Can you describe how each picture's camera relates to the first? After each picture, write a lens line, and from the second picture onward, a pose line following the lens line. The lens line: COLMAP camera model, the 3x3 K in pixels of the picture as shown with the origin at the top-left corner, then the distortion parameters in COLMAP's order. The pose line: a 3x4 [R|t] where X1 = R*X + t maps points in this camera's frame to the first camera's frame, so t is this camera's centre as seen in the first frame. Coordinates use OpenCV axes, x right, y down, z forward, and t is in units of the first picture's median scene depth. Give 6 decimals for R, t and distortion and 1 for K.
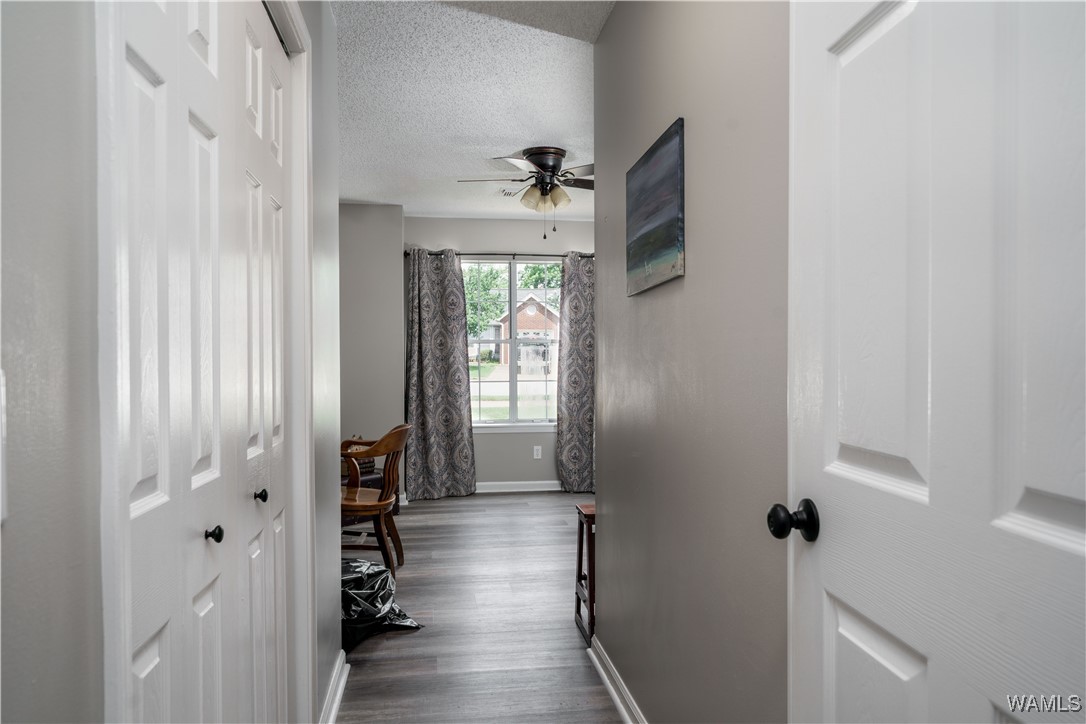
lens RADIAL K [[871.7, 0, 541.5], [0, 871.7, 364.0], [0, 0, 1]] dist [0.008982, 0.003453]
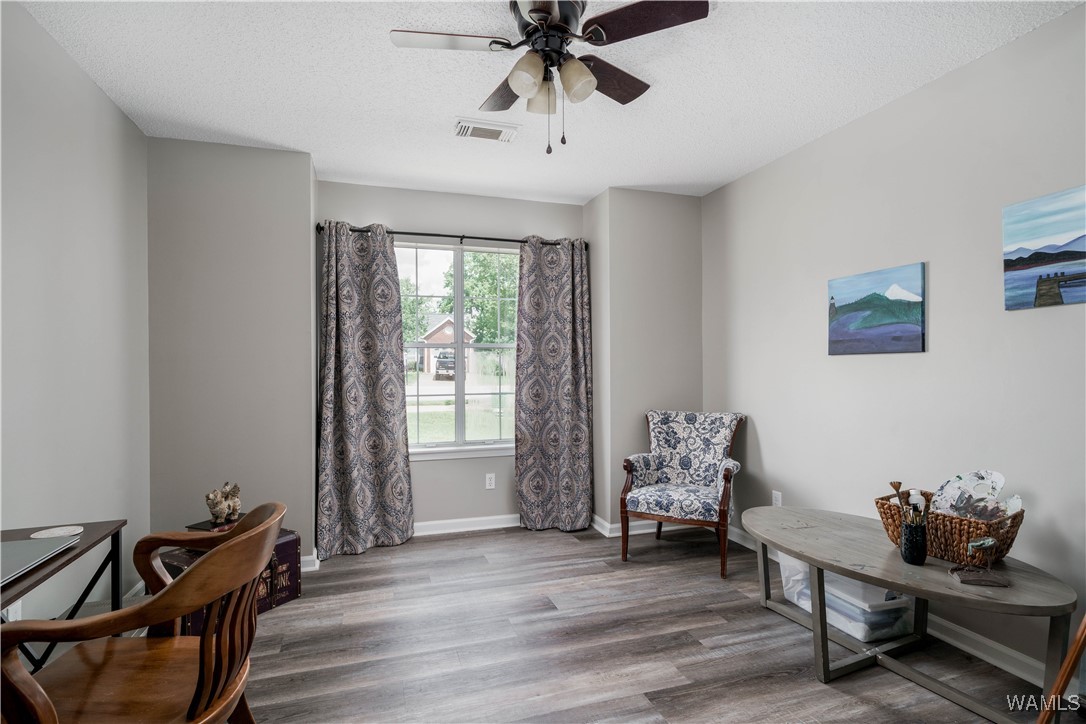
lens RADIAL K [[543.7, 0, 542.4], [0, 543.7, 371.7], [0, 0, 1]] dist [0.000622, 0.000645]
pose [[0.984335, -0.000600, 0.176305, -0.047927], [0.000112, 0.999996, 0.002778, -0.002641], [-0.176306, -0.002715, 0.984332, 0.502738]]
